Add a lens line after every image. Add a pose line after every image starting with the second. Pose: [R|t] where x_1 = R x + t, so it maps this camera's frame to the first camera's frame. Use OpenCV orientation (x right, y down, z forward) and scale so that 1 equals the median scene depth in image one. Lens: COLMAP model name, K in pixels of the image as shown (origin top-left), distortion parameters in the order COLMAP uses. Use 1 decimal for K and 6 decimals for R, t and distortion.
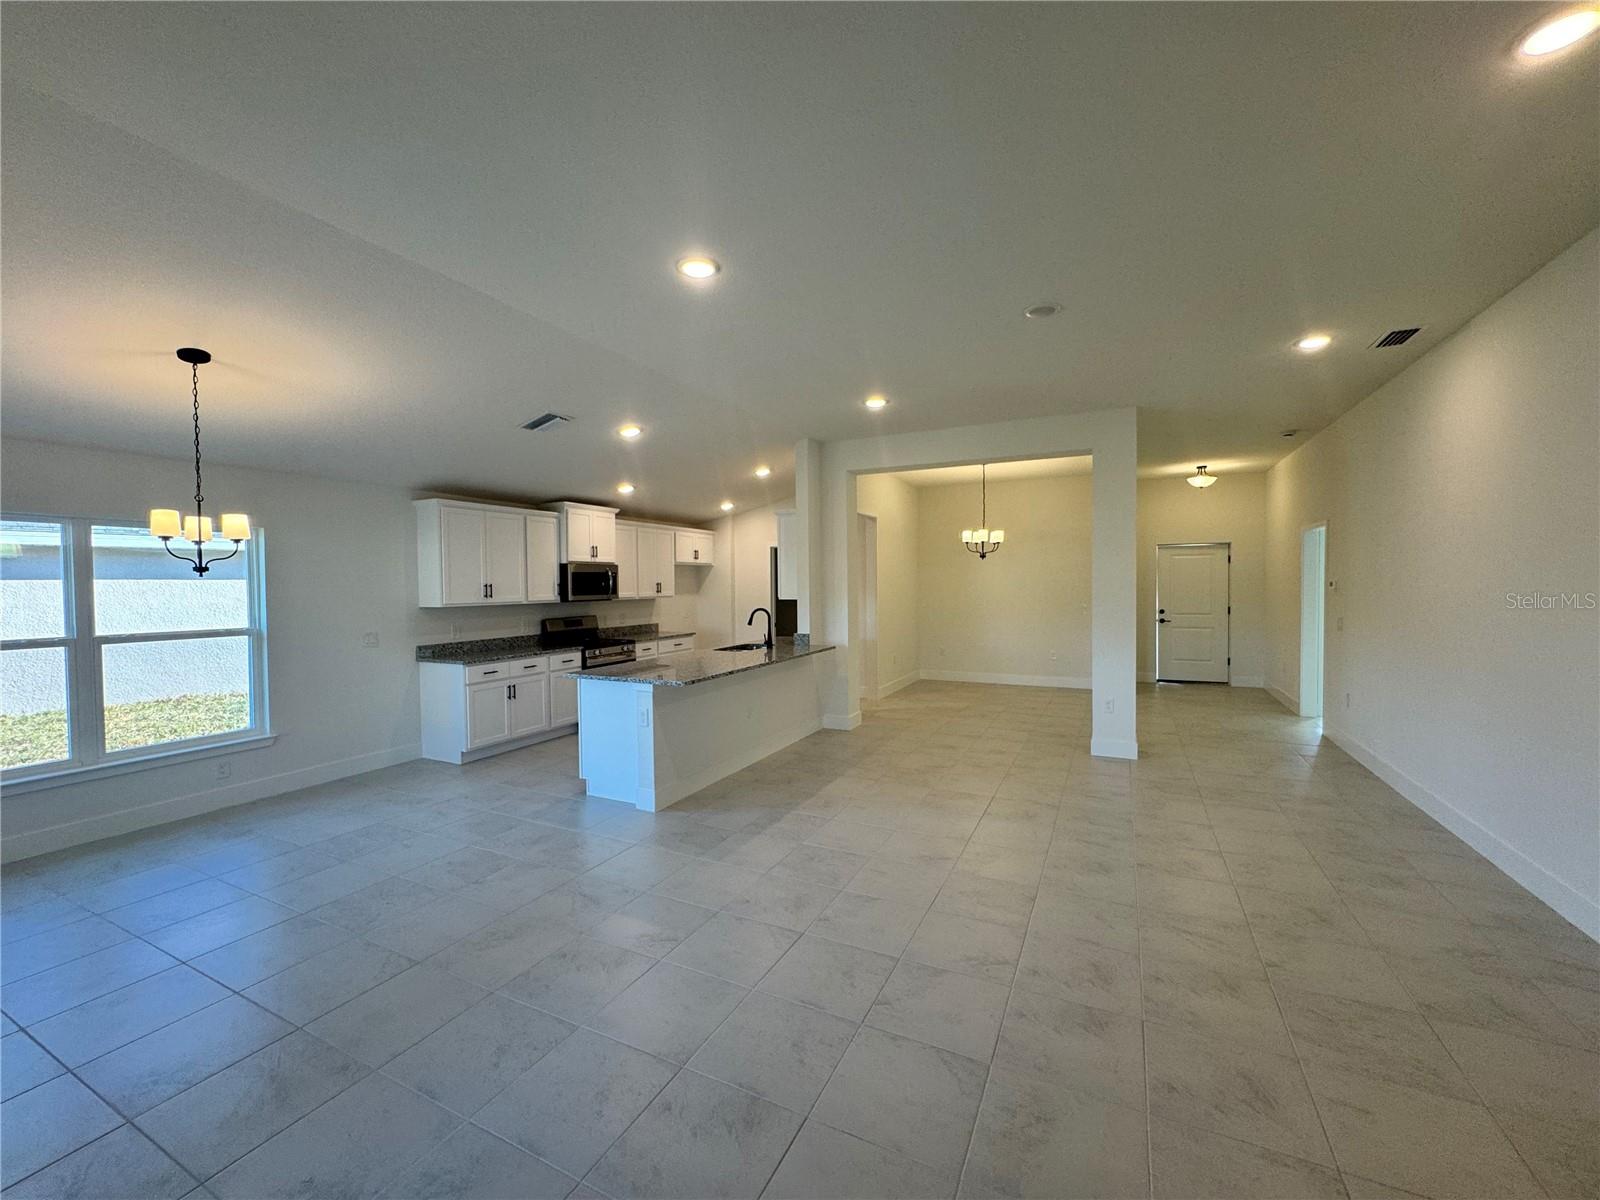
lens RADIAL K [[646.8, 0, 799.2], [0, 646.8, 598.8], [0, 0, 1]] dist [0.000361, 0.000059]
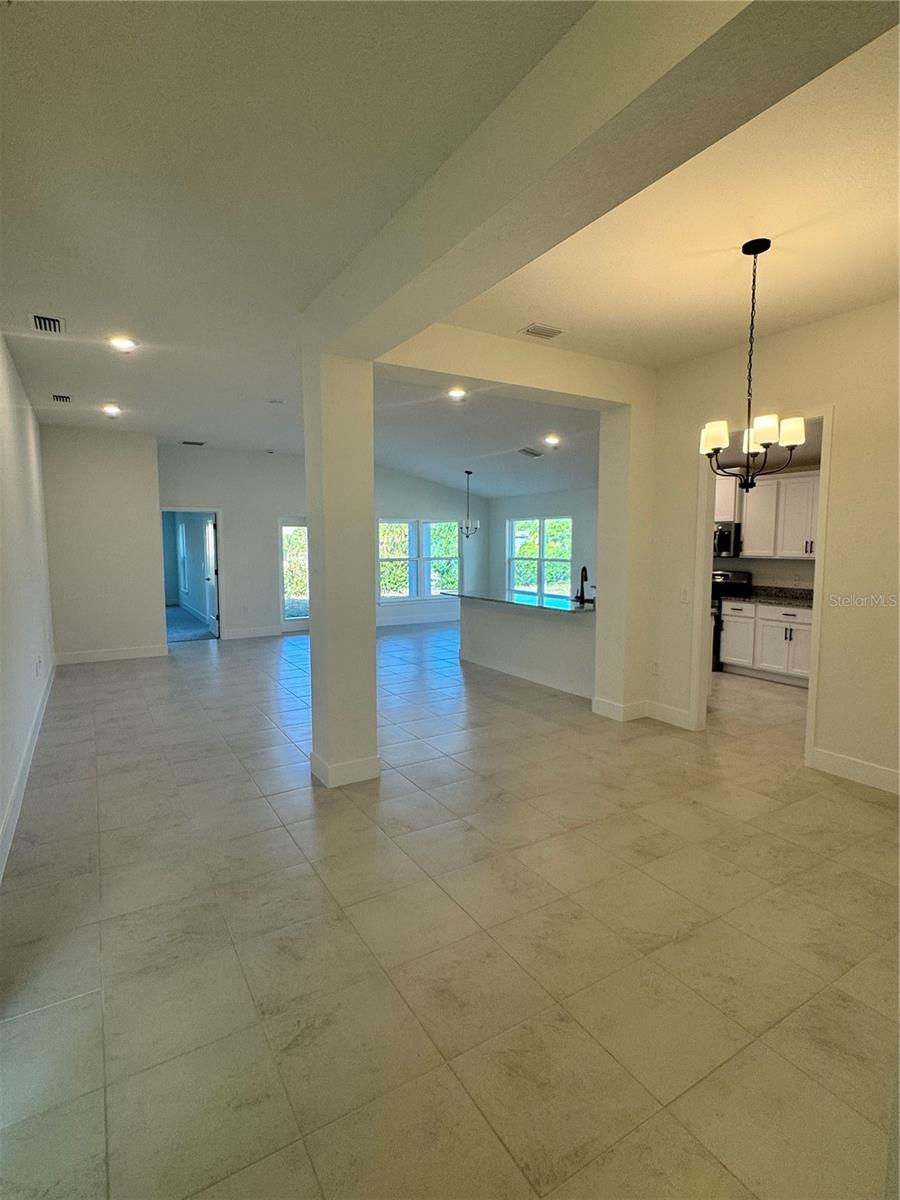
lens RADIAL K [[592.4, 0, 450.0], [0, 592.4, 599.1], [0, 0, 1]] dist [-0.000528, -0.000036]
pose [[-0.533683, 0.091119, -0.840762, 0.954001], [-0.015197, 0.992985, 0.117263, -0.045796], [0.845548, 0.075358, -0.528554, 1.406212]]
